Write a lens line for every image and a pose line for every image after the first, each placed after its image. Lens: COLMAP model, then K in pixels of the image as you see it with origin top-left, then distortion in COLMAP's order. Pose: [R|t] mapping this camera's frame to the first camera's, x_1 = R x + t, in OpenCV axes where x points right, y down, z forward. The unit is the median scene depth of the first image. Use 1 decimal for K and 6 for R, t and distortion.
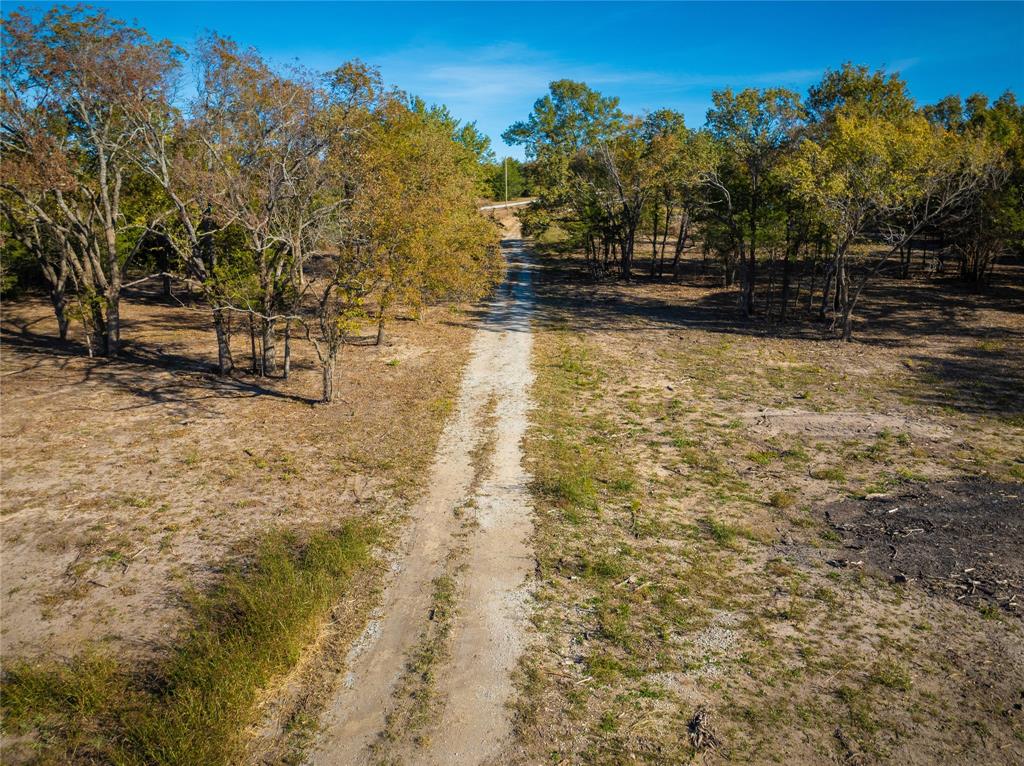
lens RADIAL K [[716.6, 0, 514.2], [0, 716.6, 381.5], [0, 0, 1]] dist [-0.033990, 0.000891]
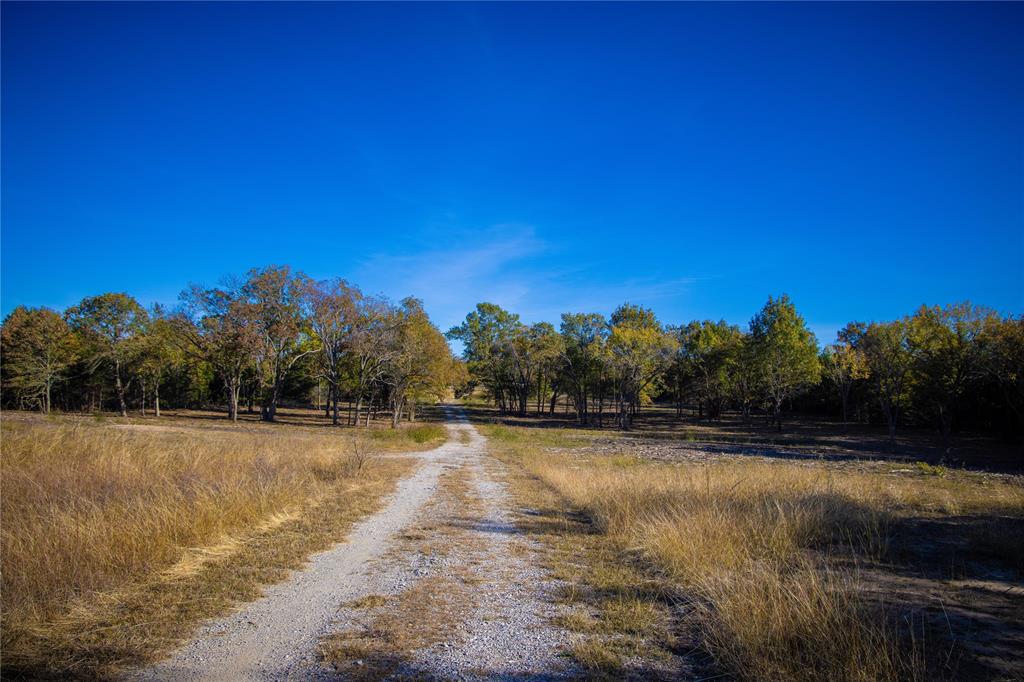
lens RADIAL K [[708.9, 0, 511.7], [0, 708.9, 339.8], [0, 0, 1]] dist [0.000049, 0.000000]
pose [[0.991977, 0.044432, 0.118355, -0.070550], [-0.002351, 0.942523, -0.334134, 0.238283], [-0.126398, 0.331175, 0.935065, -0.596900]]
